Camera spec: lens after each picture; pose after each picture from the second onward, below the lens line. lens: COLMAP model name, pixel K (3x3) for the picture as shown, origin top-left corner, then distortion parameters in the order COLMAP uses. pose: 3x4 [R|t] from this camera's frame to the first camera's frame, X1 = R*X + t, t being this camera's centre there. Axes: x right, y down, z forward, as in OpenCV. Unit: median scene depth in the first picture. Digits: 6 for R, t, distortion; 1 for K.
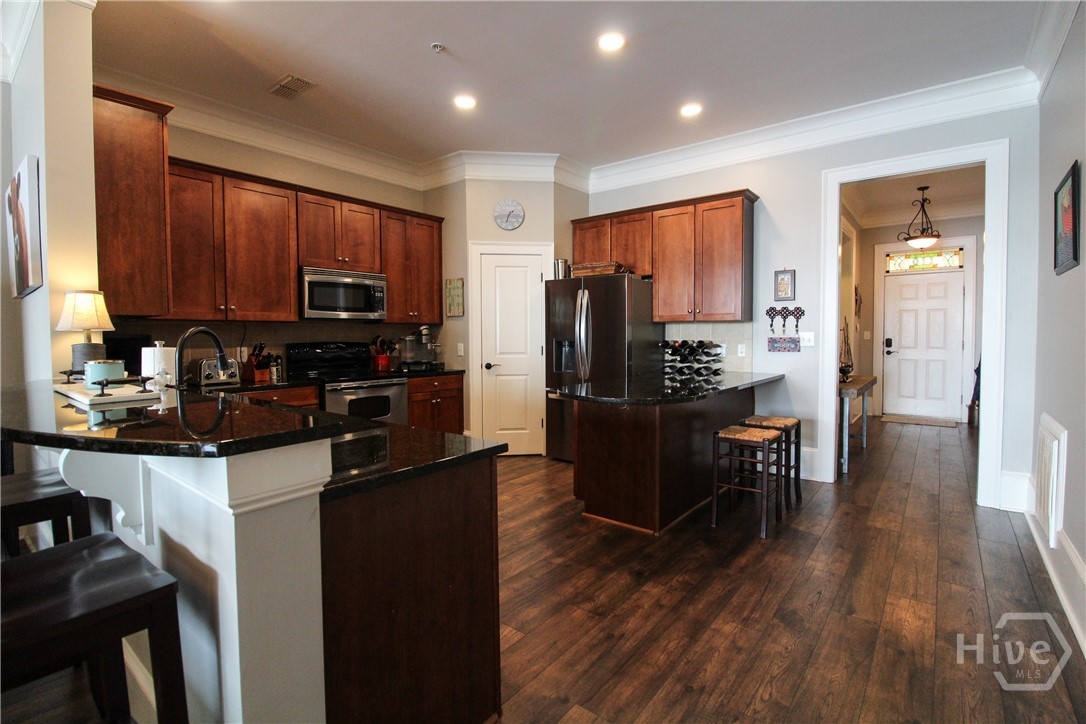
lens RADIAL K [[507.6, 0, 542.4], [0, 507.6, 354.4], [0, 0, 1]] dist [-0.002093, -0.010826]
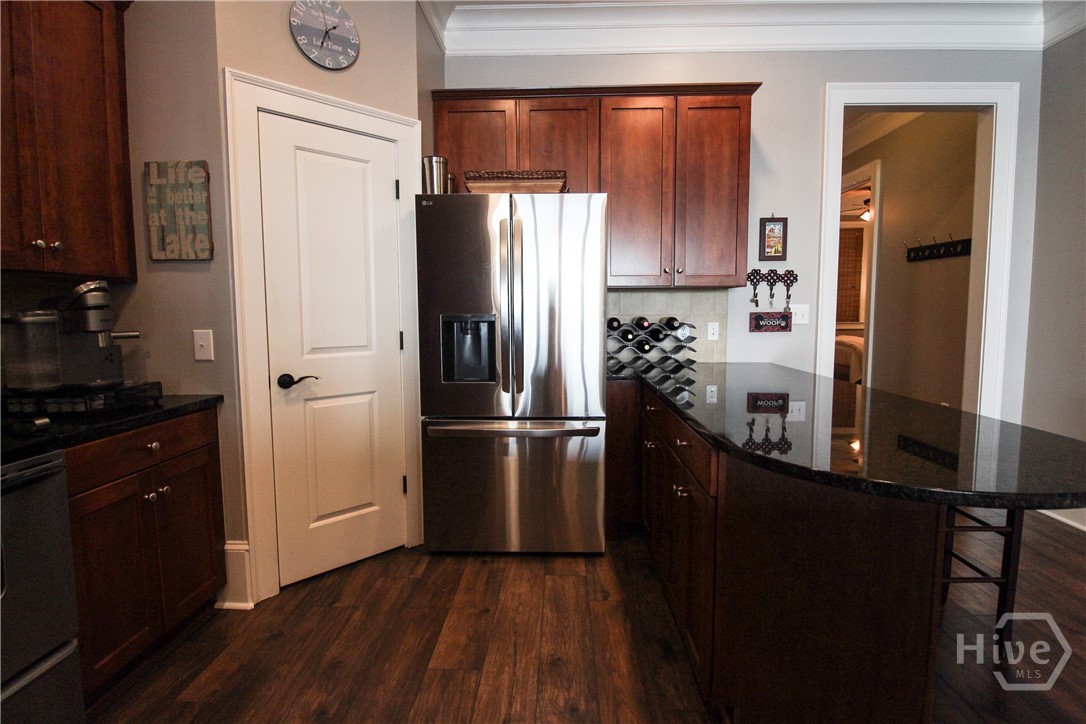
lens RADIAL K [[507.6, 0, 546.3], [0, 507.6, 357.5], [0, 0, 1]] dist [-0.002093, -0.010826]
pose [[0.803947, -0.052680, 0.592363, -0.190117], [0.028782, 0.998348, 0.049723, -0.012450], [-0.594004, -0.022925, 0.804135, 0.544331]]
